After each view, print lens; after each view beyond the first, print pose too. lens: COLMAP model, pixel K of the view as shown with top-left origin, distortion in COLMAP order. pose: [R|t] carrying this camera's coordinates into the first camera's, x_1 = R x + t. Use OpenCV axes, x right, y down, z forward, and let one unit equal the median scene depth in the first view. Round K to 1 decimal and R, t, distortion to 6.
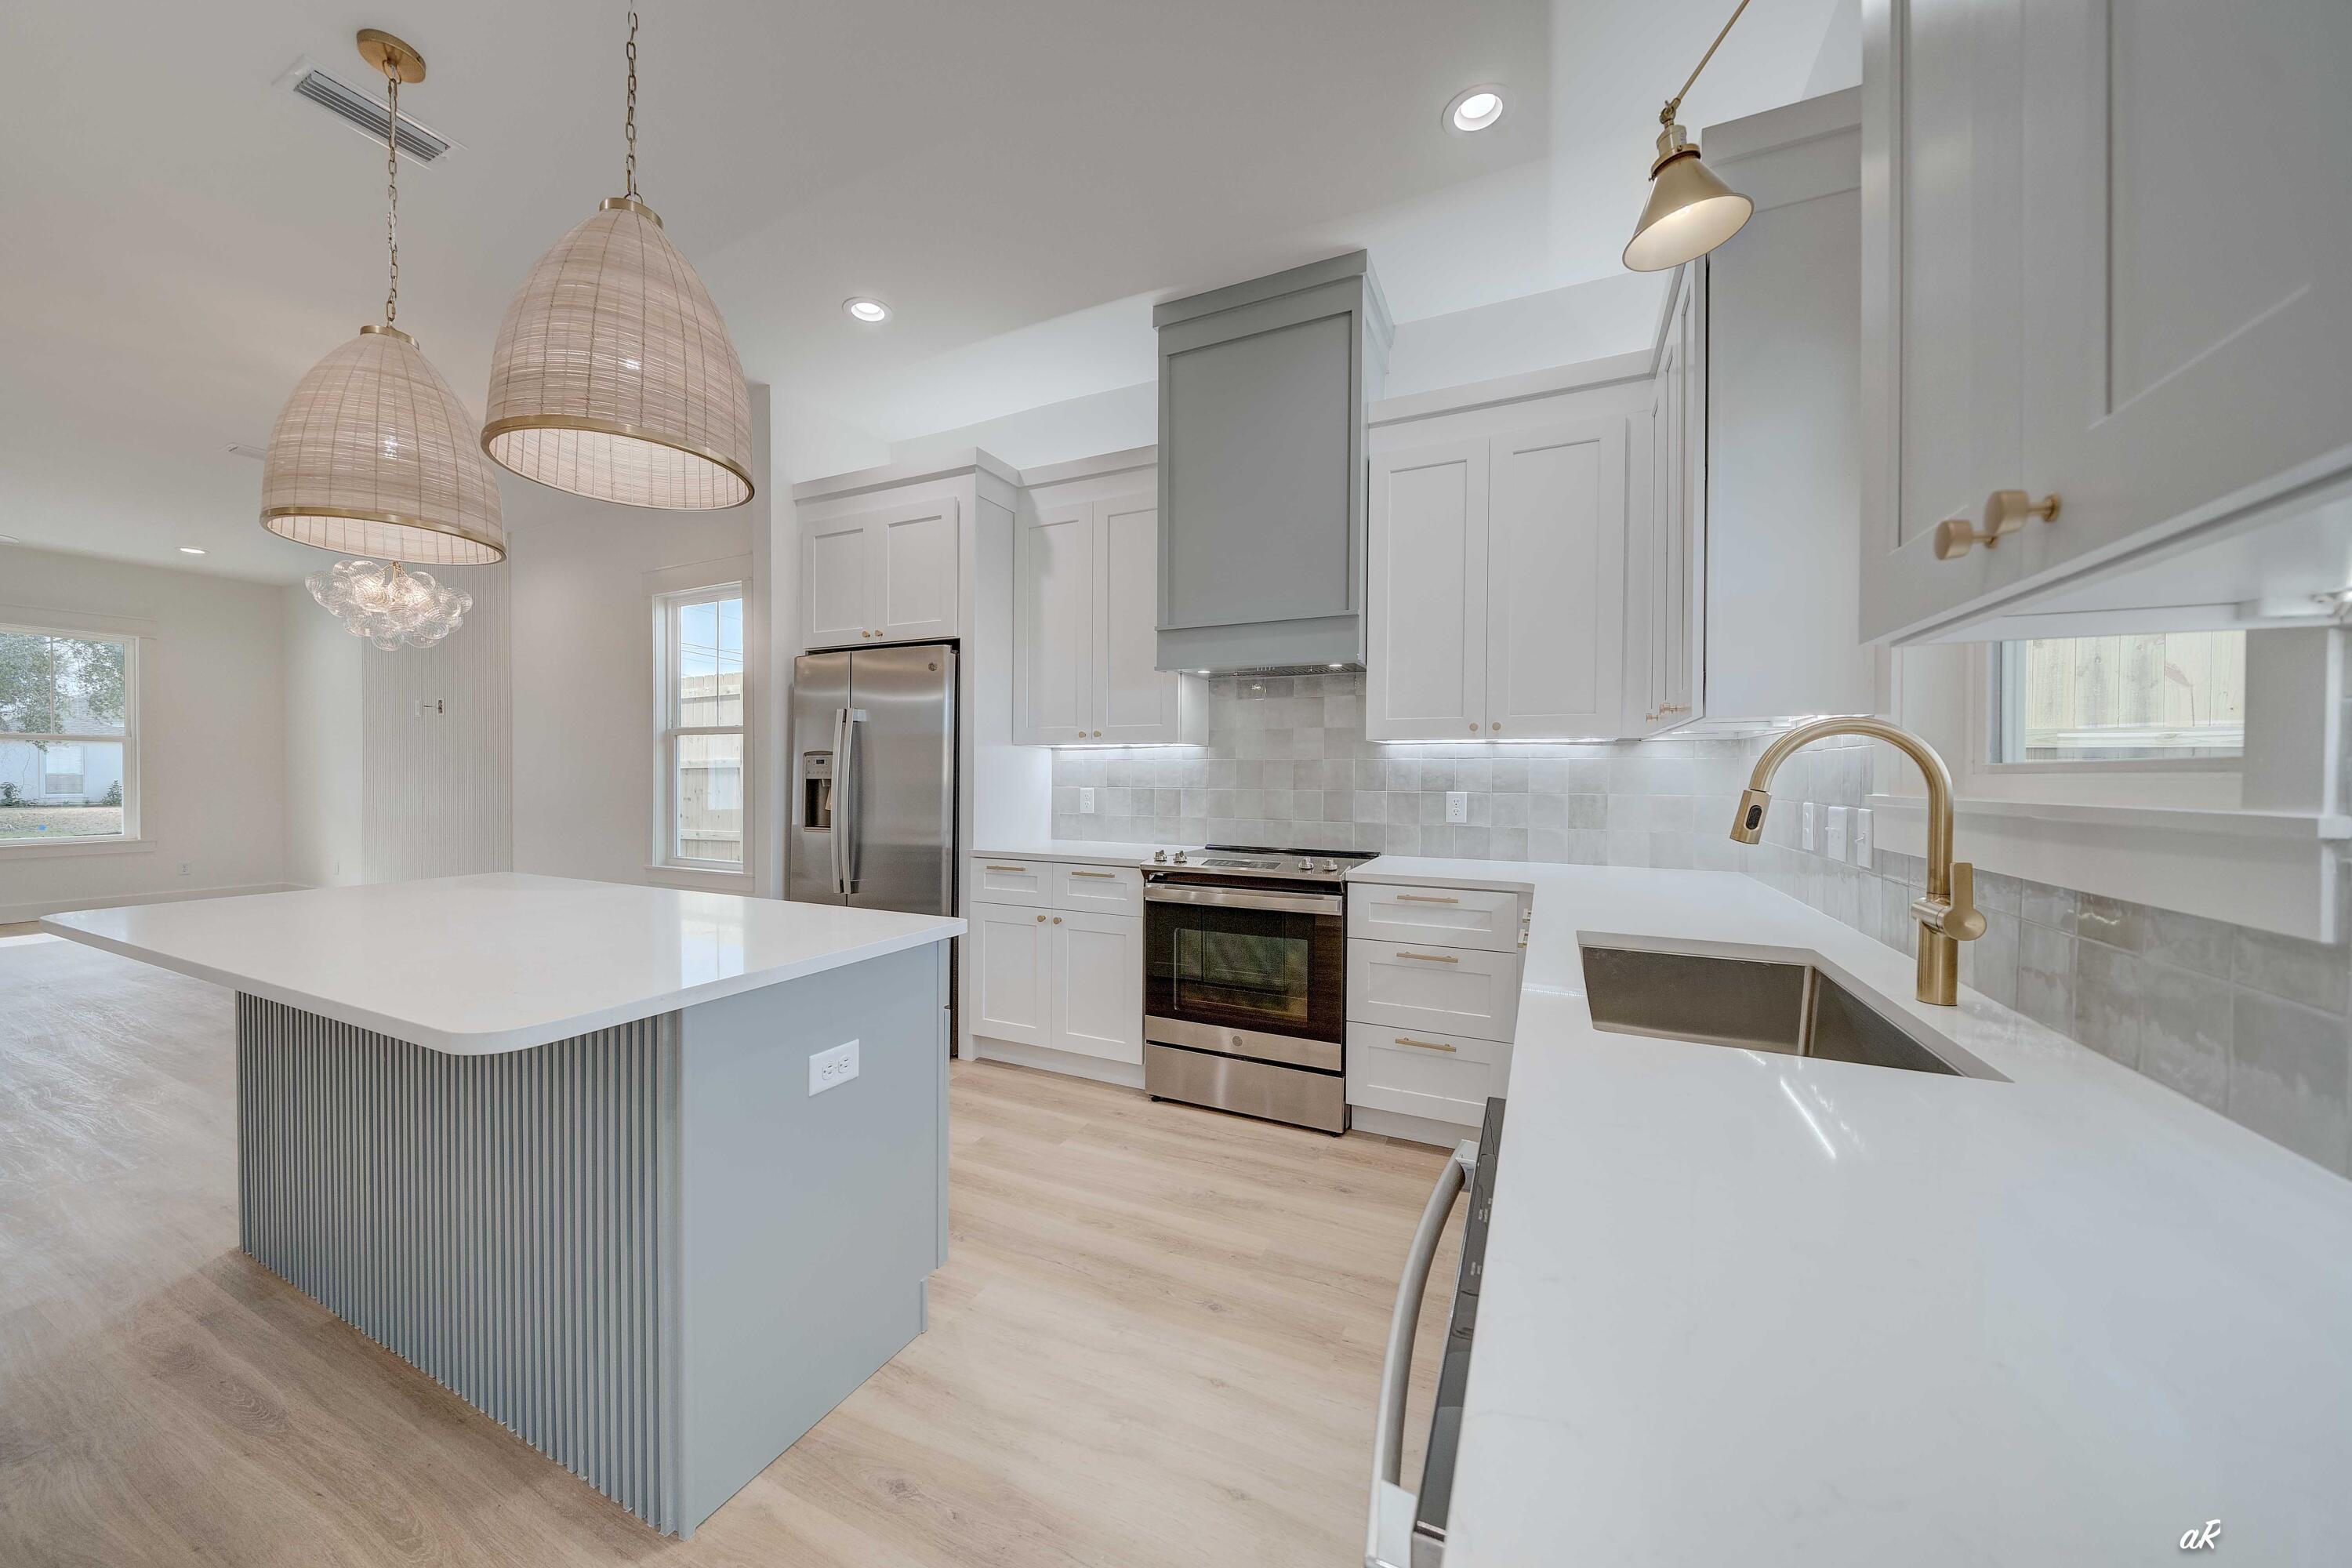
lens RADIAL K [[850.8, 0, 1201.4], [0, 850.8, 783.3], [0, 0, 1]] dist [0.000039, -0.000044]
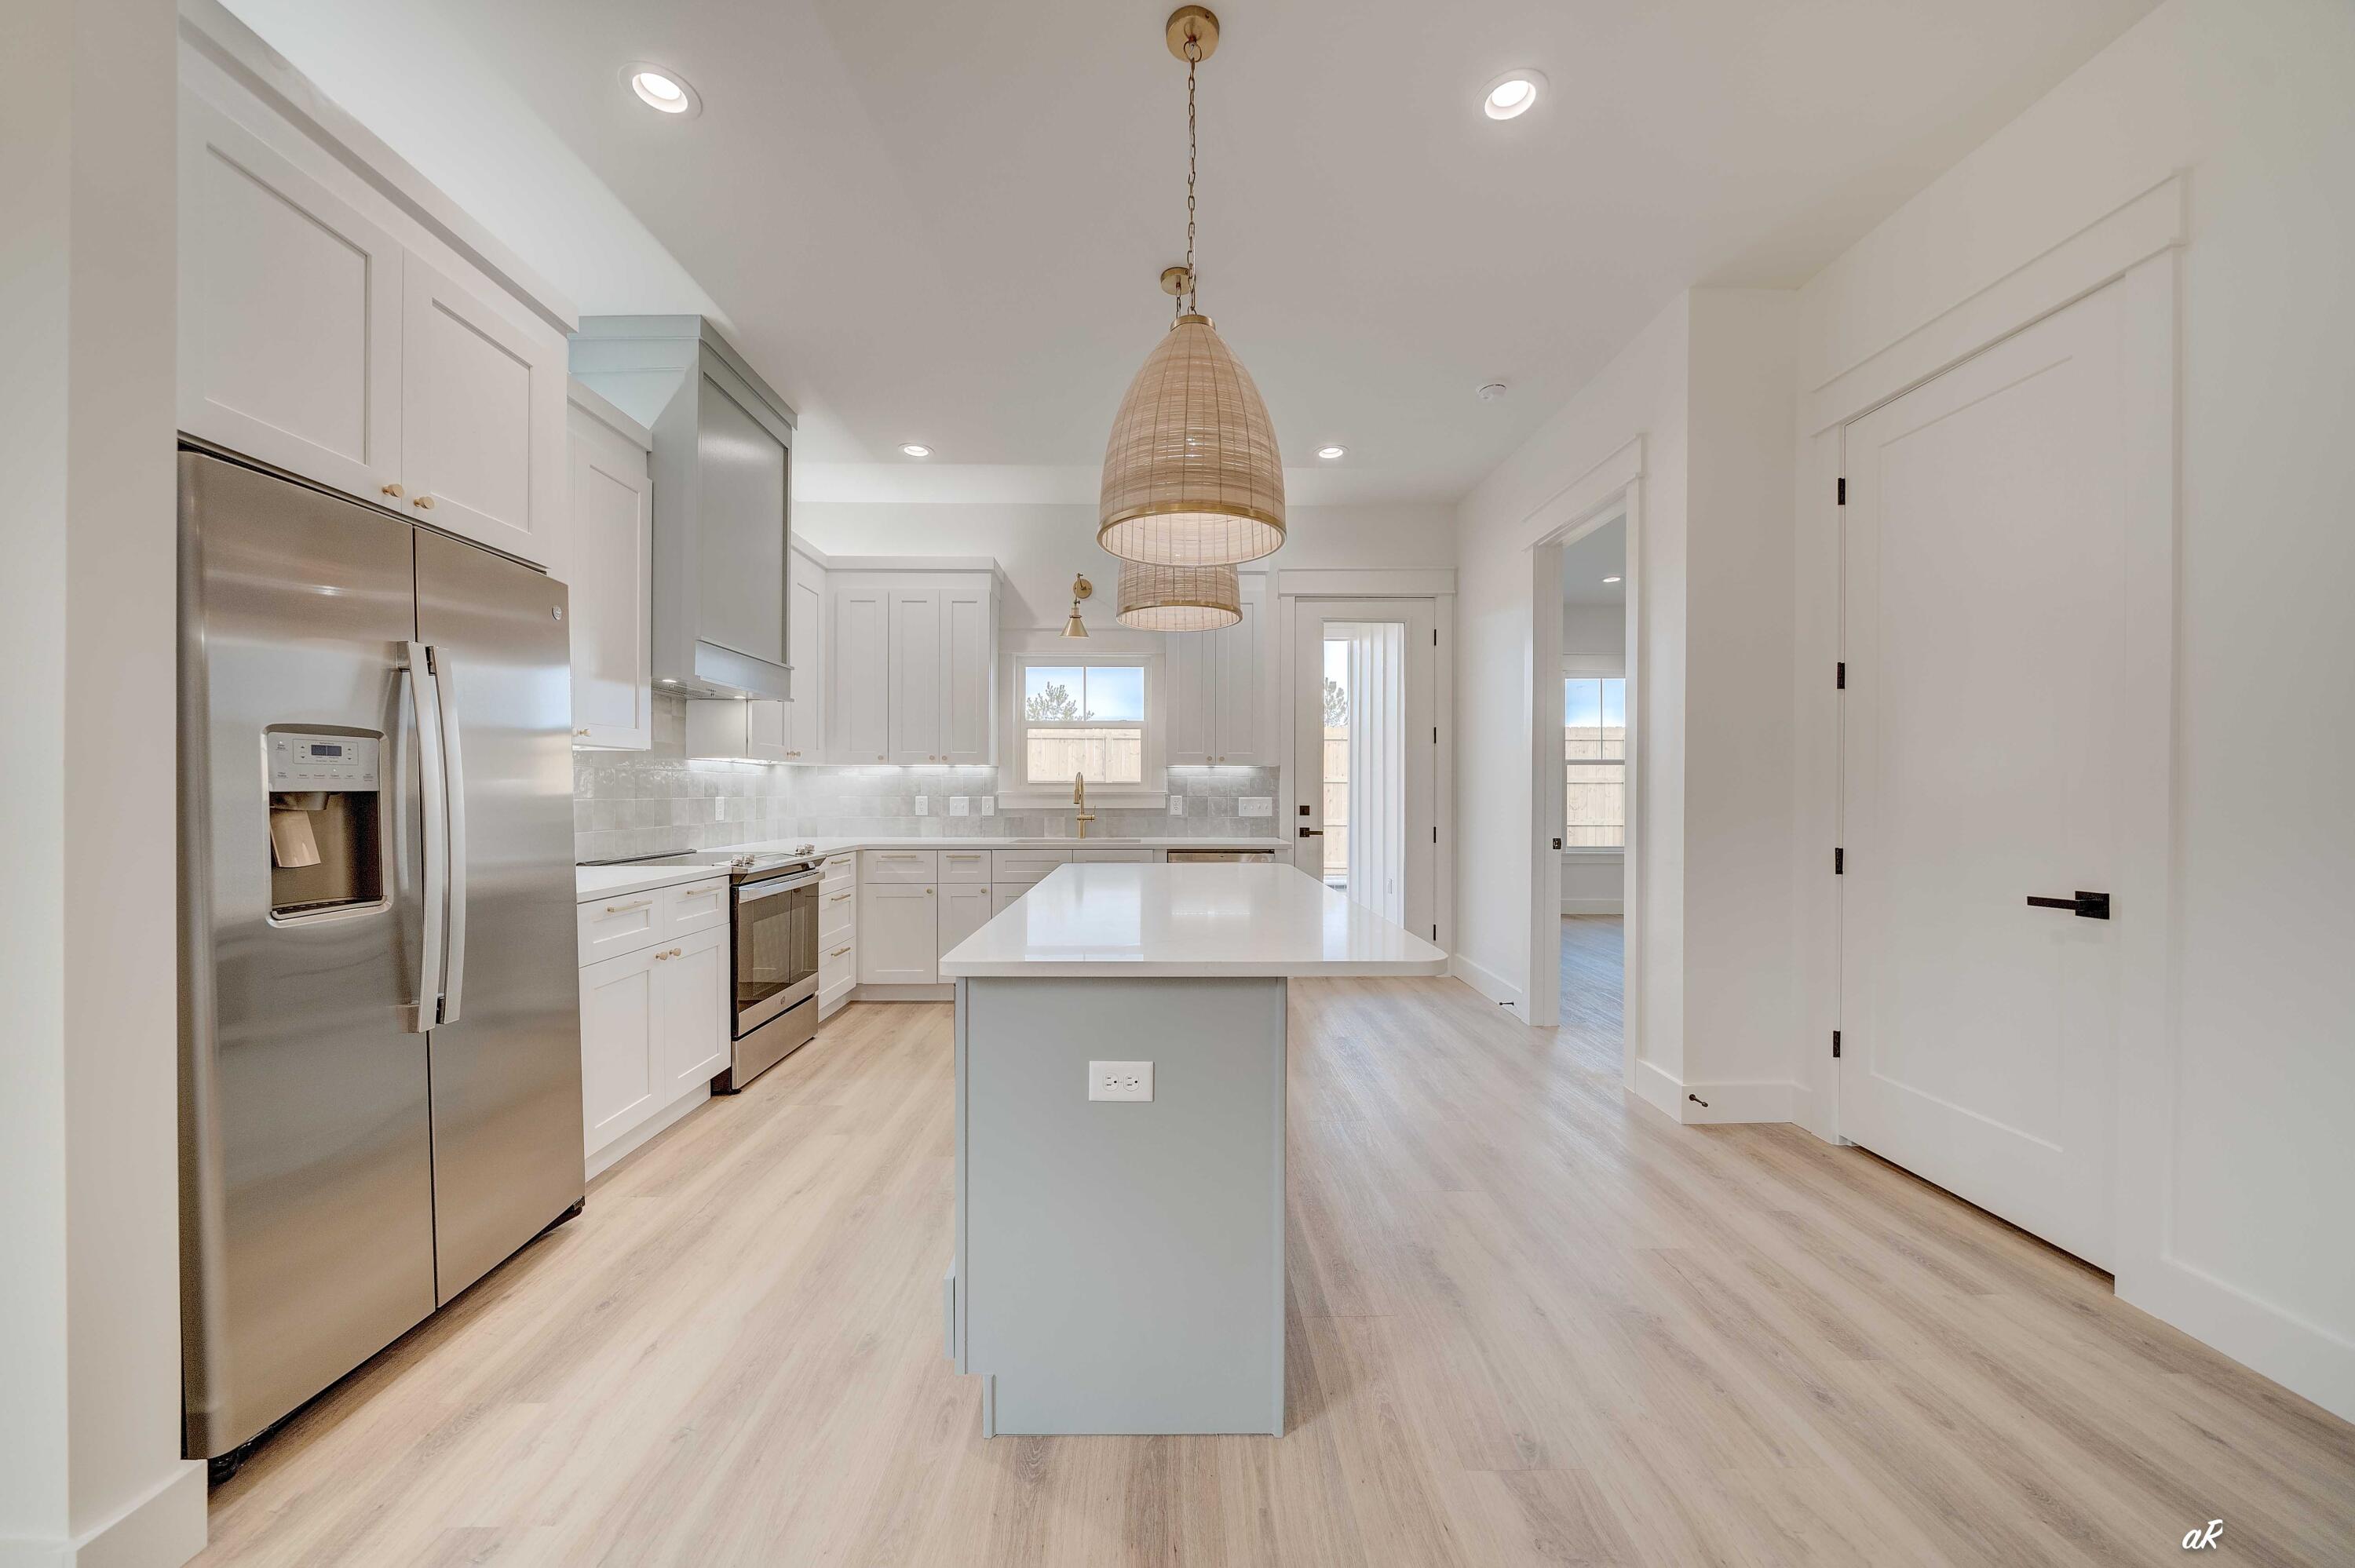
lens RADIAL K [[807.9, 0, 1171.2], [0, 807.9, 793.3], [0, 0, 1]] dist [-0.008859, 0.000040]
pose [[-0.452709, -0.008450, 0.891619, -1.229675], [0.005760, 0.999907, 0.012401, -0.008234], [-0.891640, 0.010749, -0.452618, 1.004648]]
